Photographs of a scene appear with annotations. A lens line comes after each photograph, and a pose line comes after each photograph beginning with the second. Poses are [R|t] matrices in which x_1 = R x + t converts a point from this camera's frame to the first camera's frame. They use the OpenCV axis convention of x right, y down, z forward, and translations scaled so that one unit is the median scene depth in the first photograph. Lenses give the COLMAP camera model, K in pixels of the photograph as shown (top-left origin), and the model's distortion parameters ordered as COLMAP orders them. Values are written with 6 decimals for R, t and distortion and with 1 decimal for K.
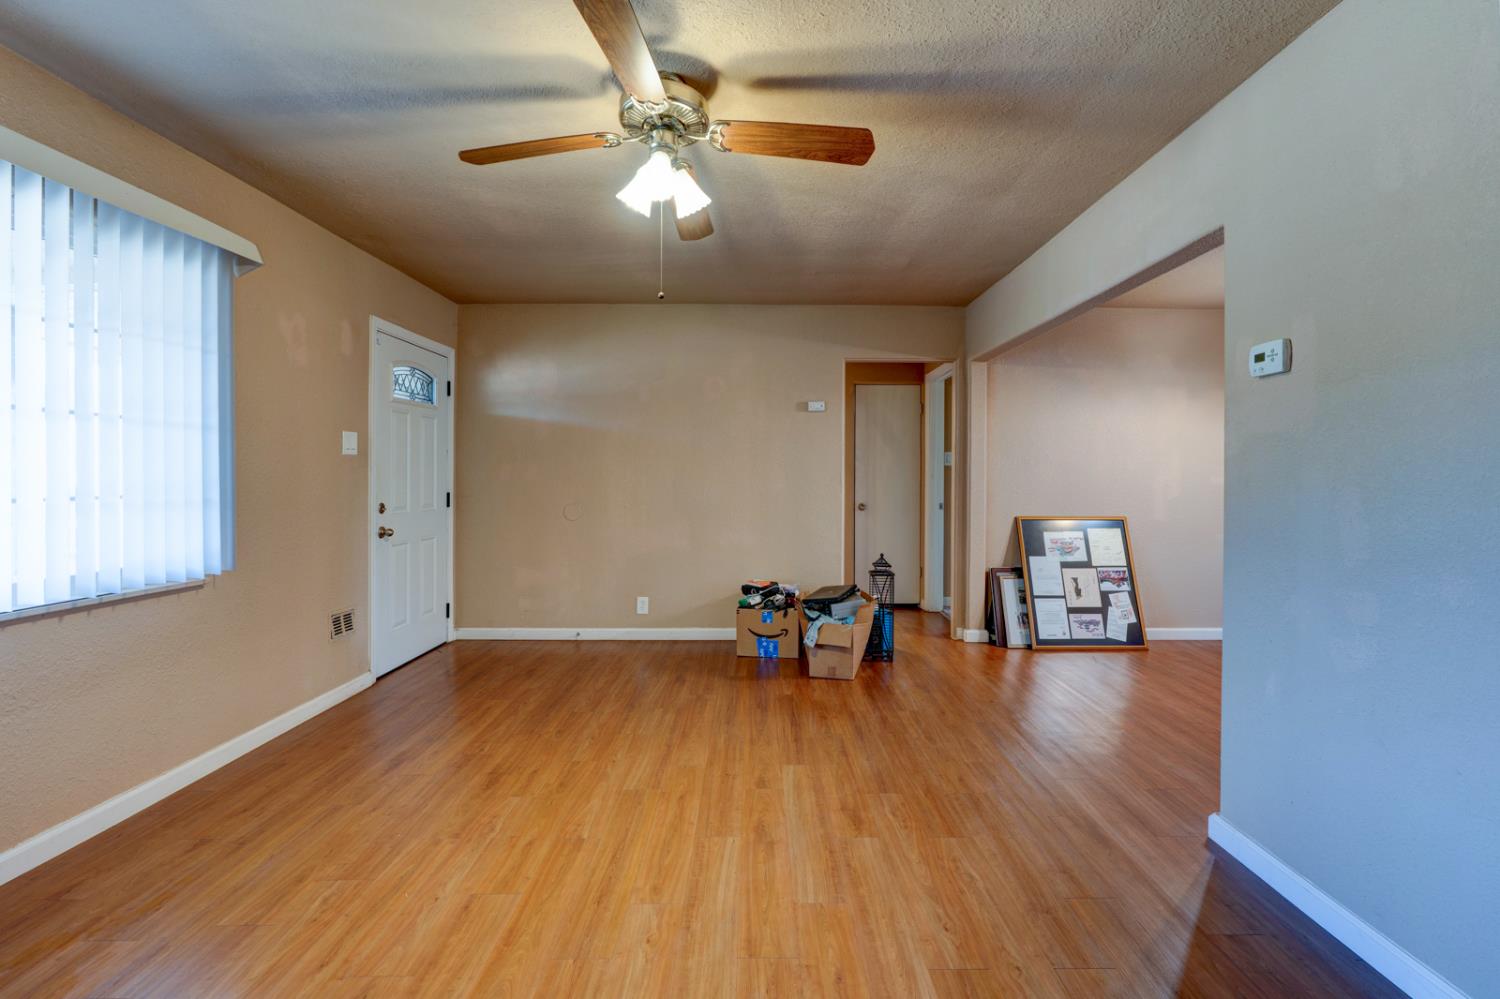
lens RADIAL K [[674.8, 0, 762.0], [0, 674.8, 482.9], [0, 0, 1]] dist [-0.010122, 0.000016]
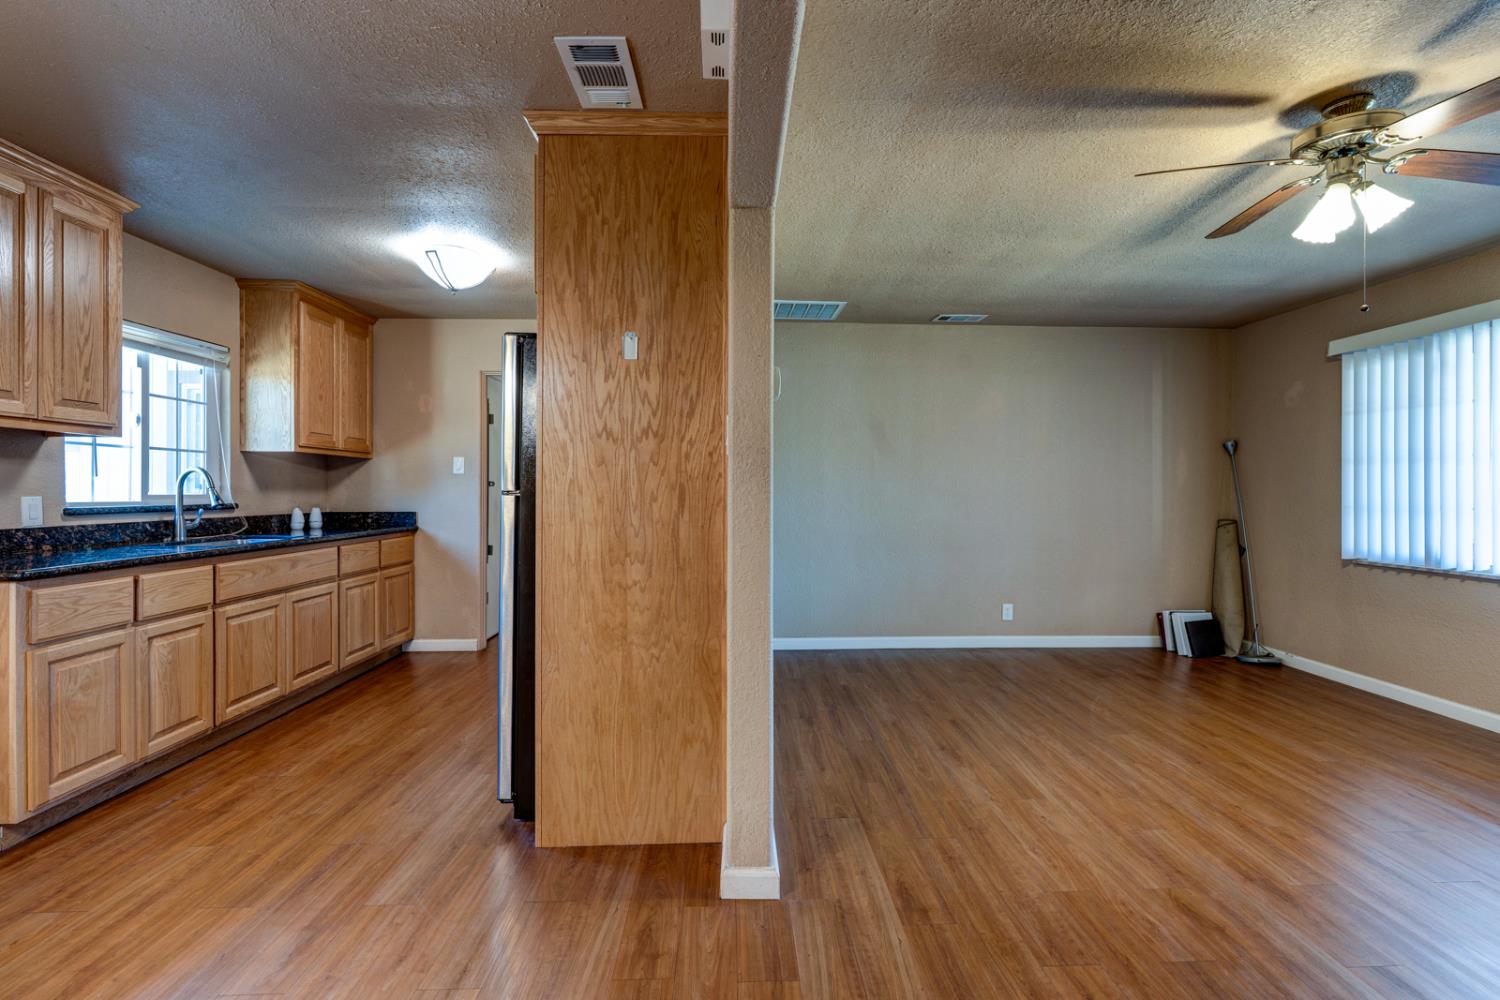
lens RADIAL K [[667.5, 0, 754.0], [0, 667.5, 495.1], [0, 0, 1]] dist [-0.013861, 0.006706]
pose [[-0.999664, -0.008308, -0.024550, 0.773734], [-0.008609, 0.999889, 0.012193, -0.015755], [0.024446, 0.012401, -0.999624, 1.992008]]
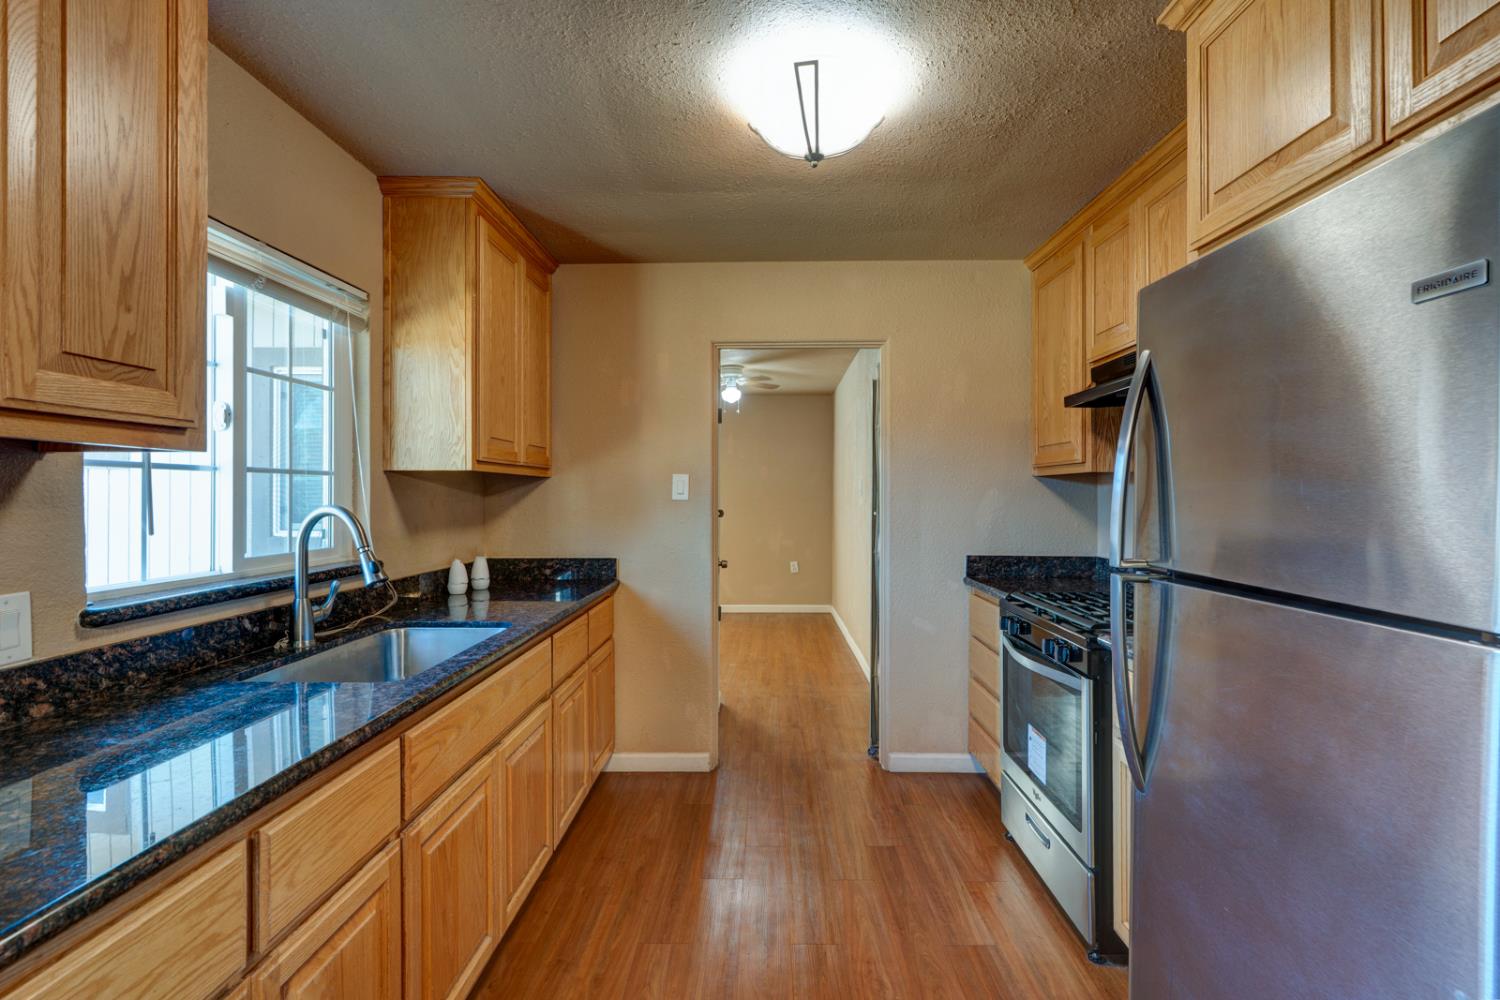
lens RADIAL K [[679.0, 0, 755.0], [0, 679.0, 494.4], [0, 0, 1]] dist [-0.013969, 0.006409]
pose [[-0.999567, -0.003133, 0.029266, 1.541908], [-0.002950, 0.999976, 0.006293, -0.074837], [-0.029285, 0.006203, -0.999552, 1.174725]]
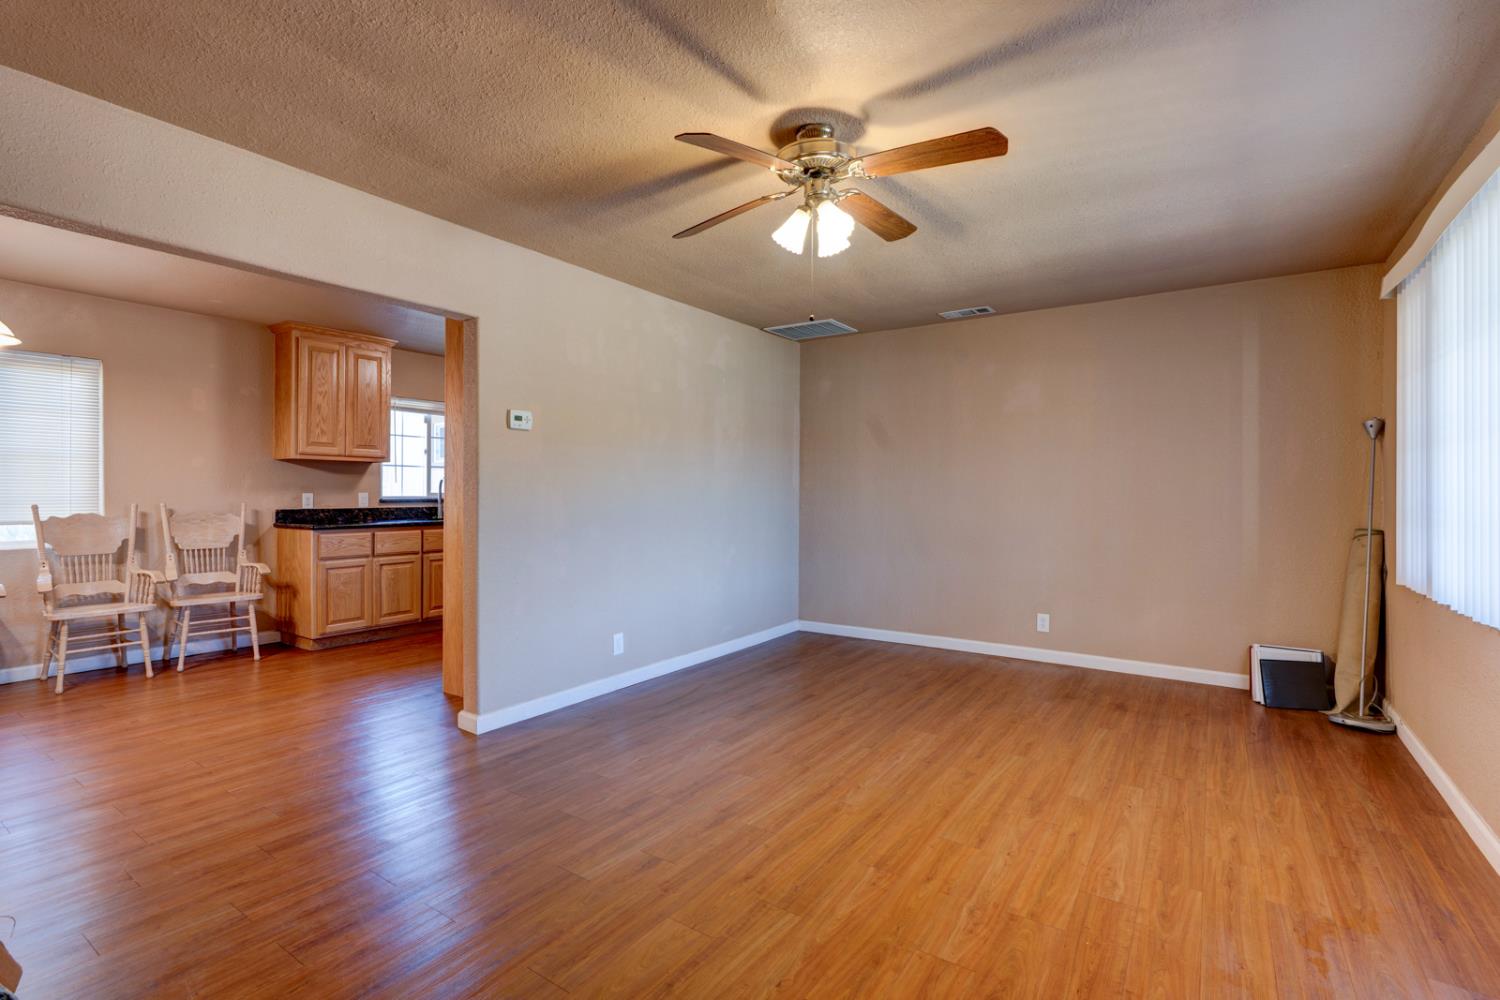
lens RADIAL K [[679.0, 0, 755.0], [0, 679.0, 494.4], [0, 0, 1]] dist [-0.013969, 0.006409]
pose [[-0.821108, -0.009299, 0.570698, -0.705863], [-0.004638, 0.999943, 0.009619, -0.011974], [-0.570755, 0.005252, -0.821104, 1.983243]]
